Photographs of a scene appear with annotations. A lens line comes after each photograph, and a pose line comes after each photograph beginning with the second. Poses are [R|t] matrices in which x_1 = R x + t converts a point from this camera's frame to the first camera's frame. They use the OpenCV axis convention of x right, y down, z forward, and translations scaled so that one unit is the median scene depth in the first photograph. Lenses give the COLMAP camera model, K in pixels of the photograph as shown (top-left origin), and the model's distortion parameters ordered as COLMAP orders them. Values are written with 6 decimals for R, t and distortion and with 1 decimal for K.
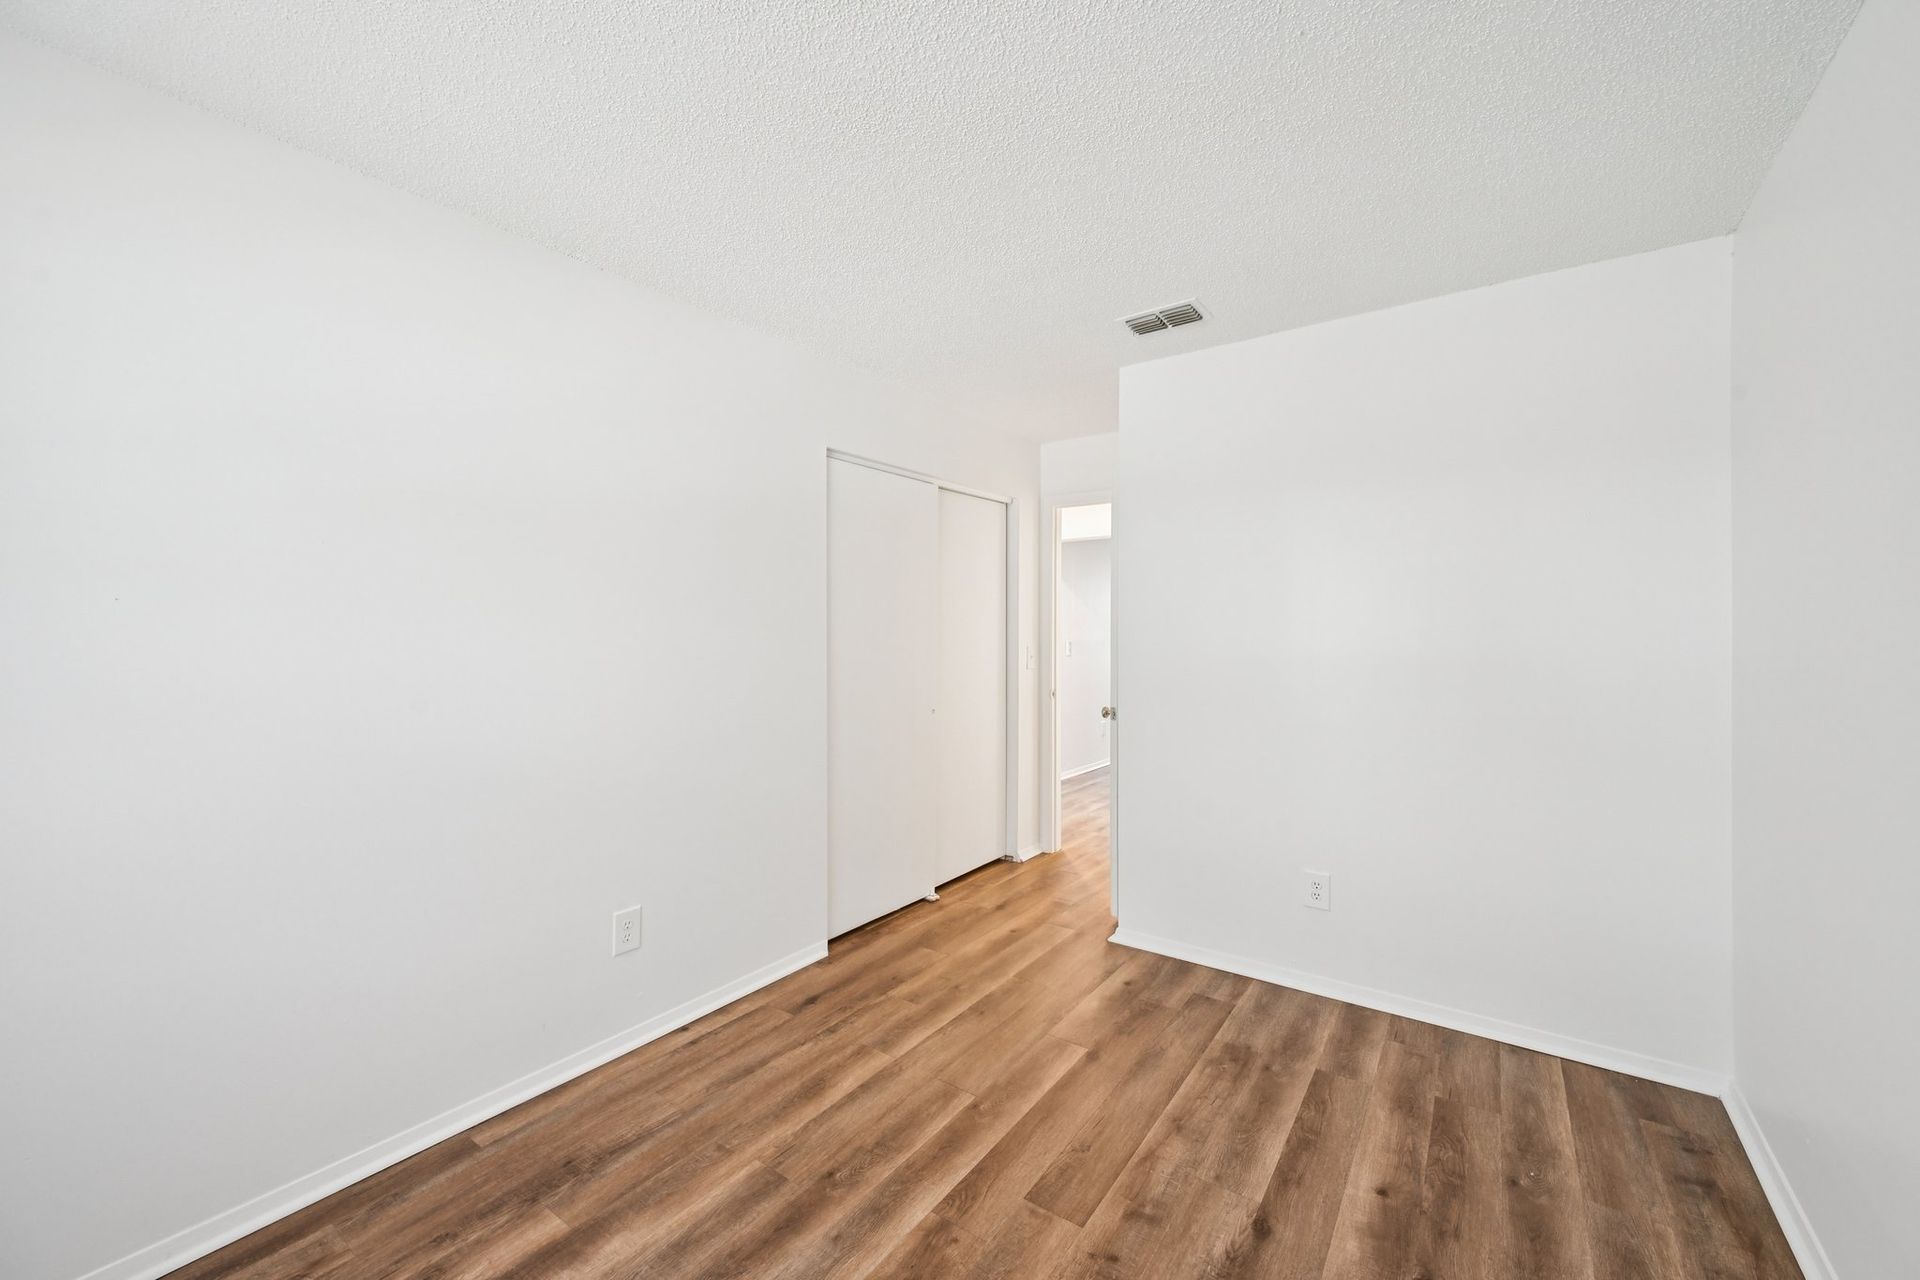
lens RADIAL K [[753.9, 0, 965.2], [0, 753.9, 637.7], [0, 0, 1]] dist [-0.006104, 0.001077]
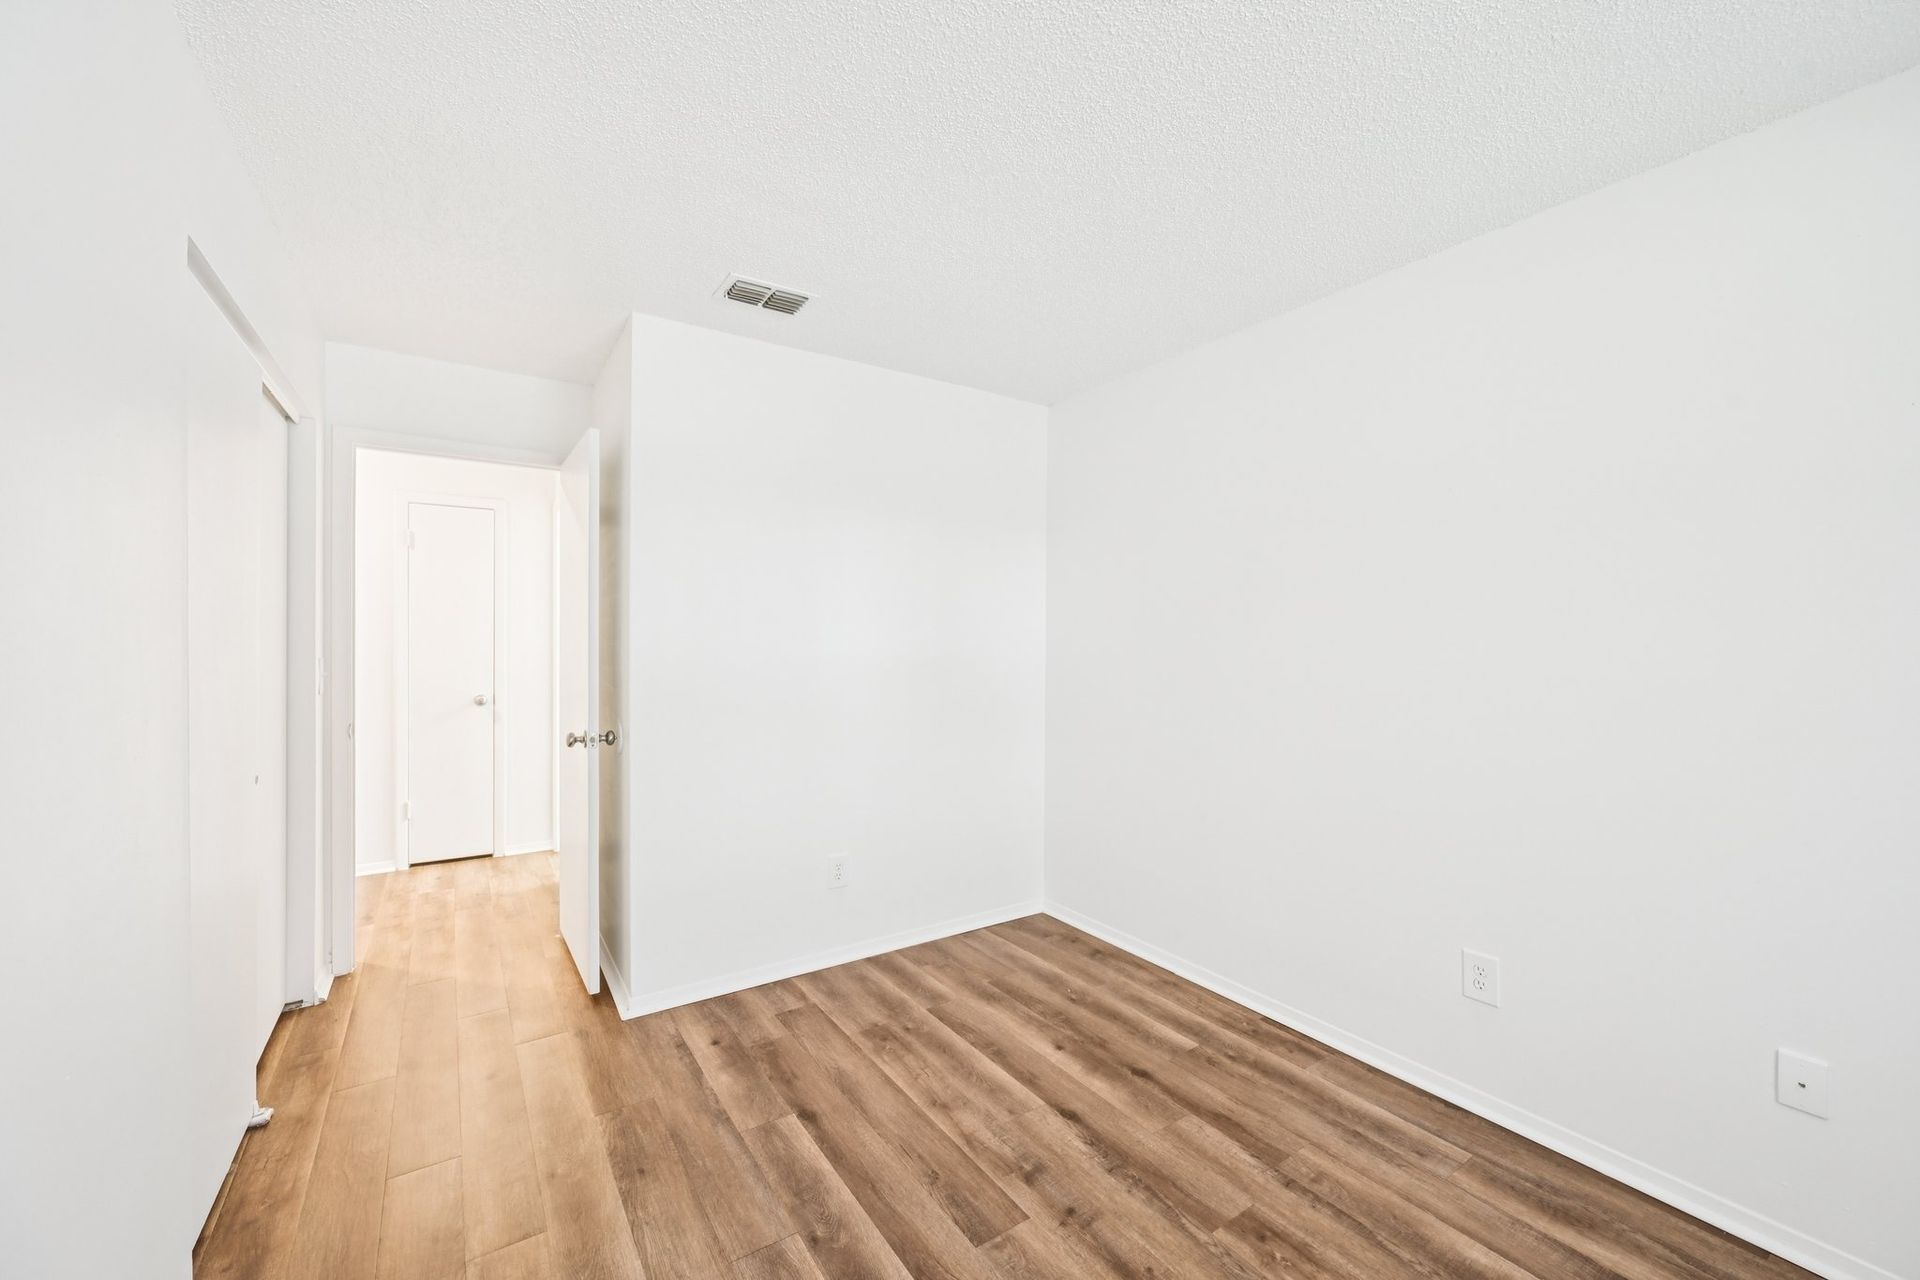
lens RADIAL K [[753.9, 0, 962.4], [0, 753.9, 647.2], [0, 0, 1]] dist [-0.006104, 0.001077]
pose [[0.348792, -0.009616, 0.937151, -0.679860], [0.003079, 0.999954, 0.009114, -0.004937], [-0.937195, -0.000294, 0.348806, 0.593295]]
